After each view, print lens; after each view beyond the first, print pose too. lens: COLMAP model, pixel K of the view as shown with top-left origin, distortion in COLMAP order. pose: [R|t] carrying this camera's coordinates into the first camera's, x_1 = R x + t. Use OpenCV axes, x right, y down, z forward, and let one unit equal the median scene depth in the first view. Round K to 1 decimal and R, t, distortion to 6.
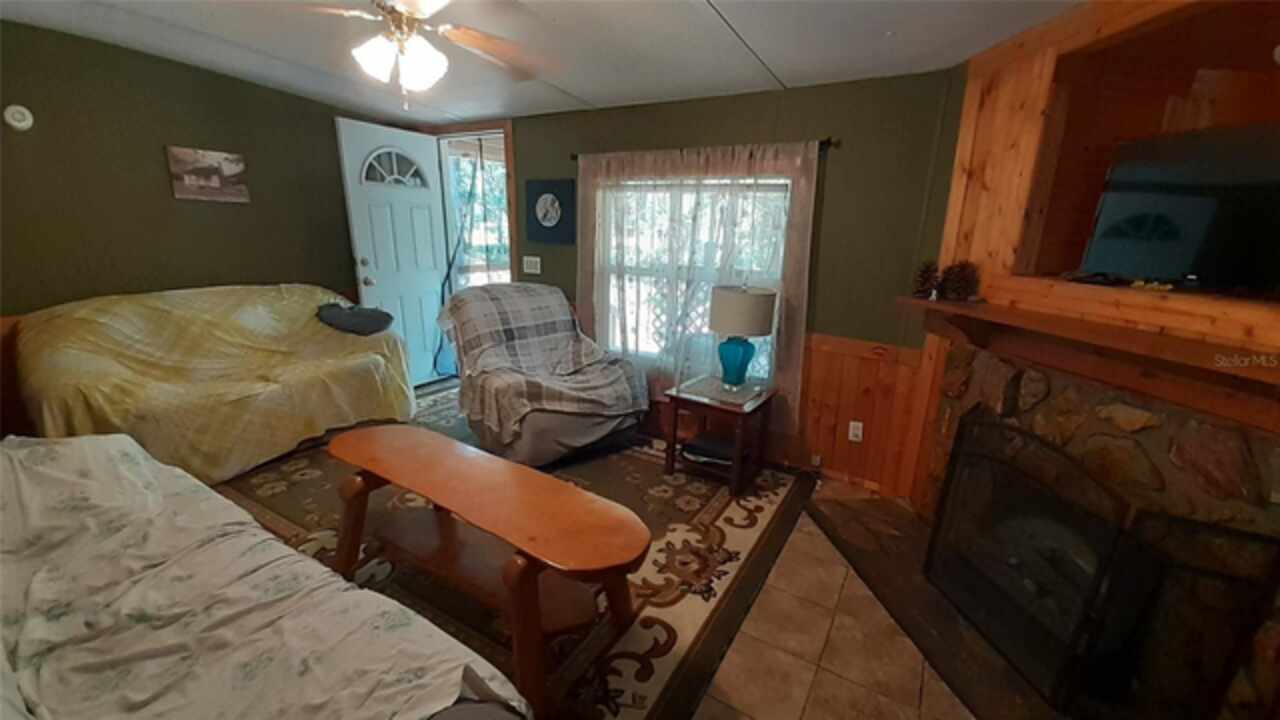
lens RADIAL K [[489.3, 0, 640.0], [0, 489.3, 360.0], [0, 0, 1]] dist [0.014320, -0.016423]
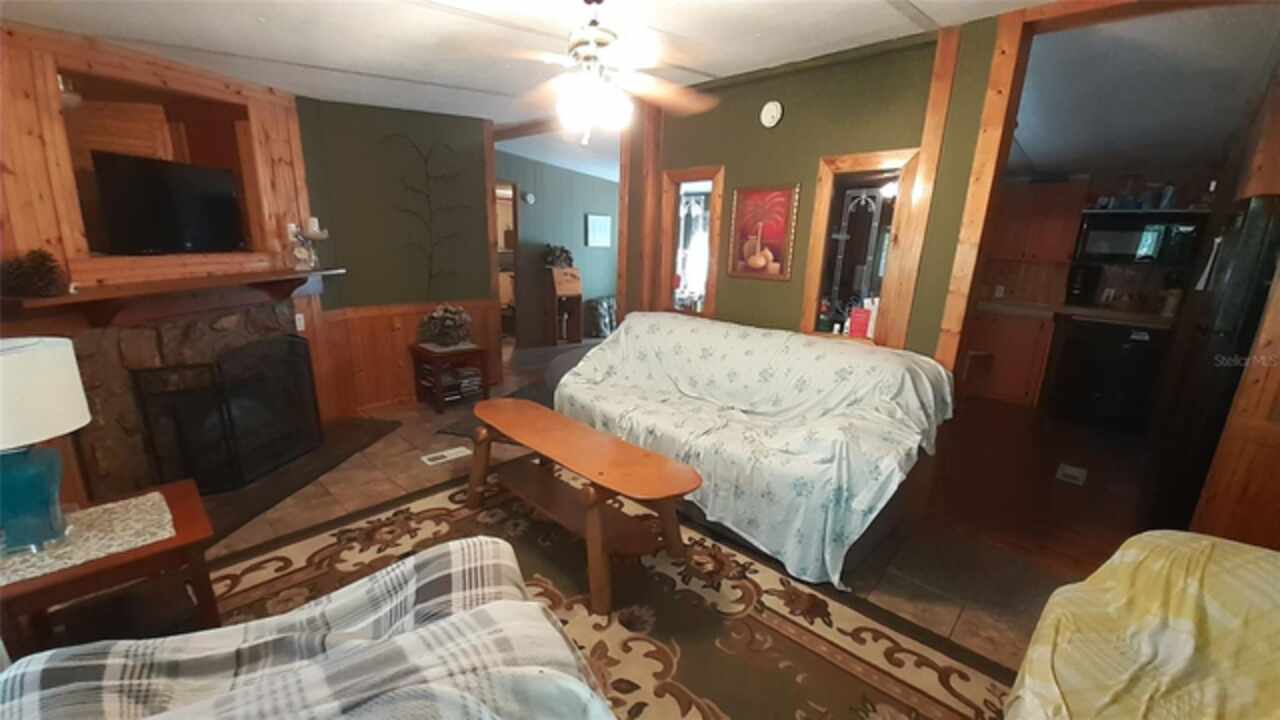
lens RADIAL K [[489.3, 0, 640.0], [0, 489.3, 360.0], [0, 0, 1]] dist [0.014320, -0.016423]
pose [[-0.977052, -0.106953, 0.184202, -0.618997], [-0.010219, 0.887337, 0.461009, -0.446911], [-0.212756, 0.448547, -0.868067, 1.651153]]
